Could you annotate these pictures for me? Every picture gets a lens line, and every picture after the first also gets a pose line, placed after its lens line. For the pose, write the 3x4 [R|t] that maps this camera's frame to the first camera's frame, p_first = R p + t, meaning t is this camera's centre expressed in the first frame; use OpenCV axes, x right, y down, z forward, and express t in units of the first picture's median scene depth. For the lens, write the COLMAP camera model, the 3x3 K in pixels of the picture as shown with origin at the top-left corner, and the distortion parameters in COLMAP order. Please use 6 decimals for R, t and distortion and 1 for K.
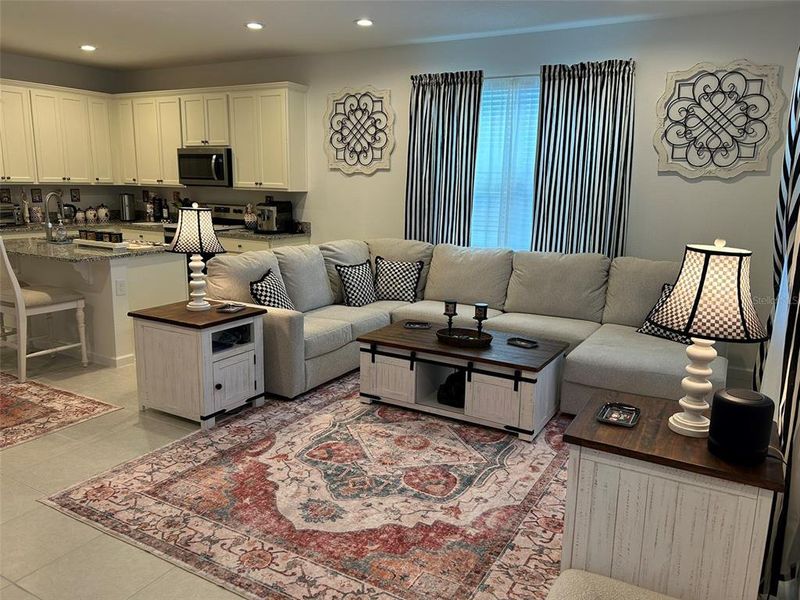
lens RADIAL K [[598.2, 0, 405.4], [0, 598.2, 301.7], [0, 0, 1]] dist [0.057363, -0.065468]
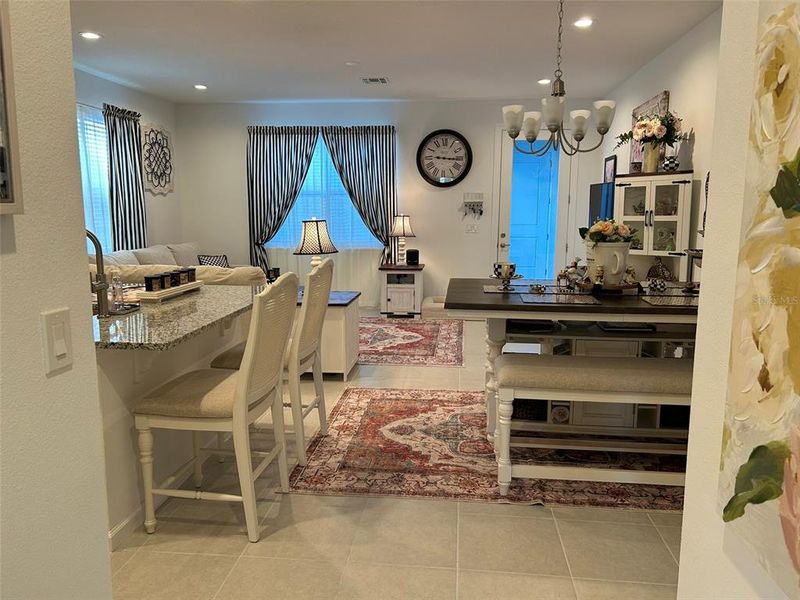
lens RADIAL K [[598.2, 0, 349.5], [0, 598.2, 285.3], [0, 0, 1]] dist [0.057363, -0.065468]
pose [[-0.320990, -0.138901, 0.936841, -0.936954], [0.197637, 0.957585, 0.209693, -0.162754], [-0.926232, 0.252464, -0.279923, 0.760215]]
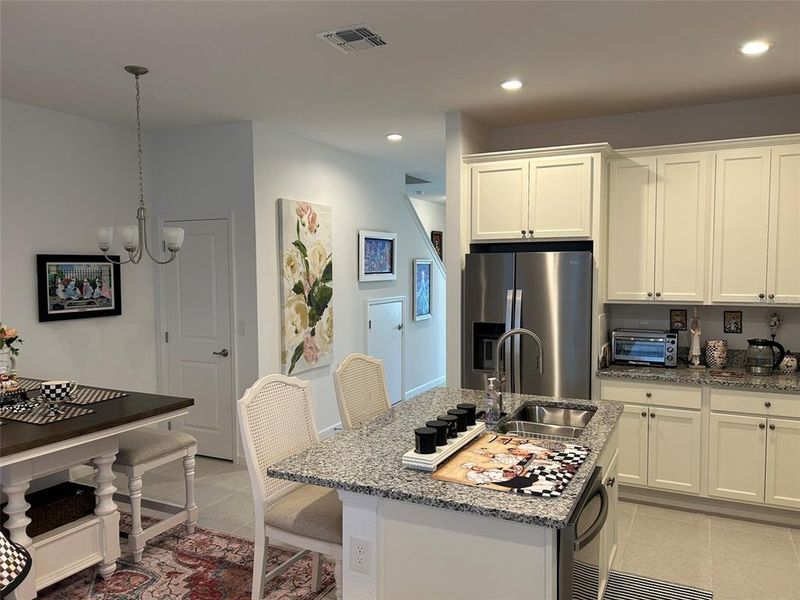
lens RADIAL K [[598.2, 0, 404.2], [0, 598.2, 304.0], [0, 0, 1]] dist [0.057363, -0.065468]
pose [[0.051602, 0.041396, -0.997809, -0.022058], [-0.191665, 0.980978, 0.030786, -0.160405], [0.980103, 0.189656, 0.058555, 0.688911]]
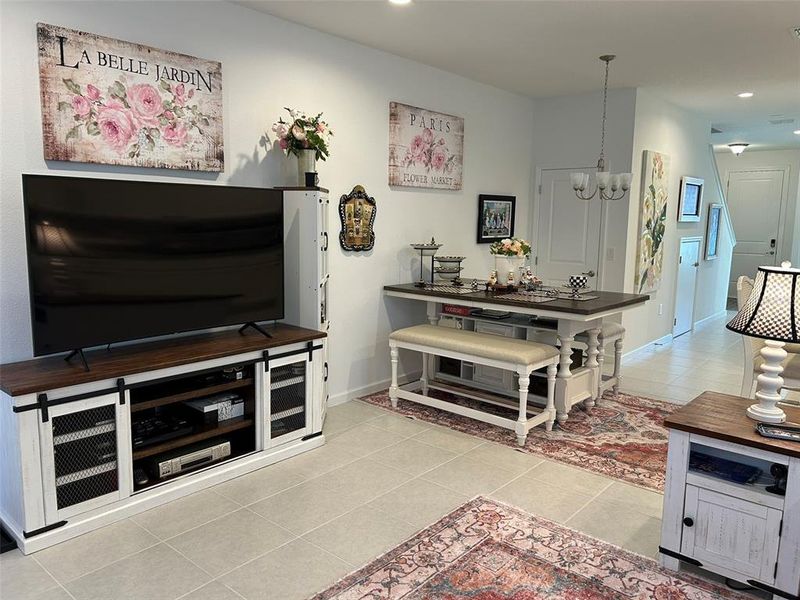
lens RADIAL K [[598.2, 0, 405.6], [0, 598.2, 302.3], [0, 0, 1]] dist [0.057363, -0.065468]
pose [[-0.195510, 0.115568, -0.973869, 0.220402], [-0.211348, 0.964733, 0.156913, -0.078374], [0.957658, 0.236503, -0.164190, 0.408395]]
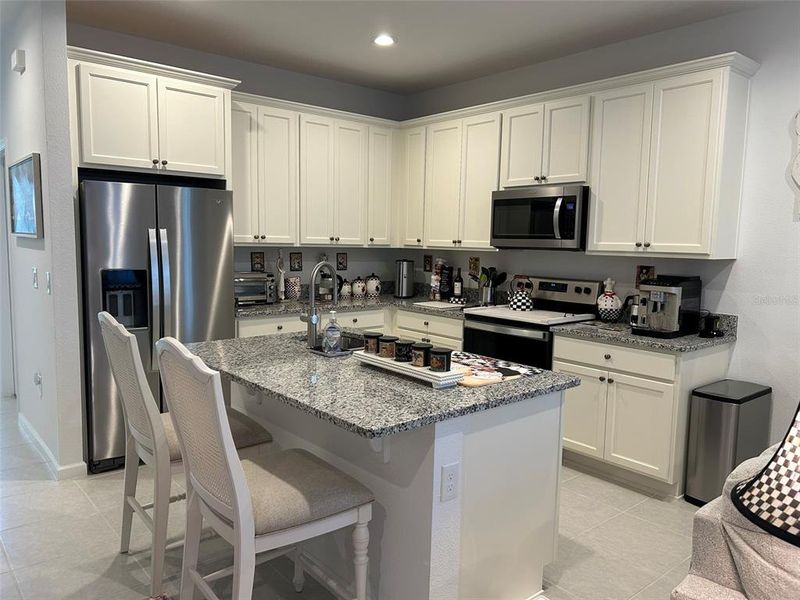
lens RADIAL K [[598.2, 0, 404.9], [0, 598.2, 304.8], [0, 0, 1]] dist [0.057363, -0.065468]
pose [[0.937090, 0.037225, -0.347096, -0.253181], [-0.070230, 0.994072, -0.082994, -0.079186], [0.341949, 0.102150, 0.934150, 0.408002]]
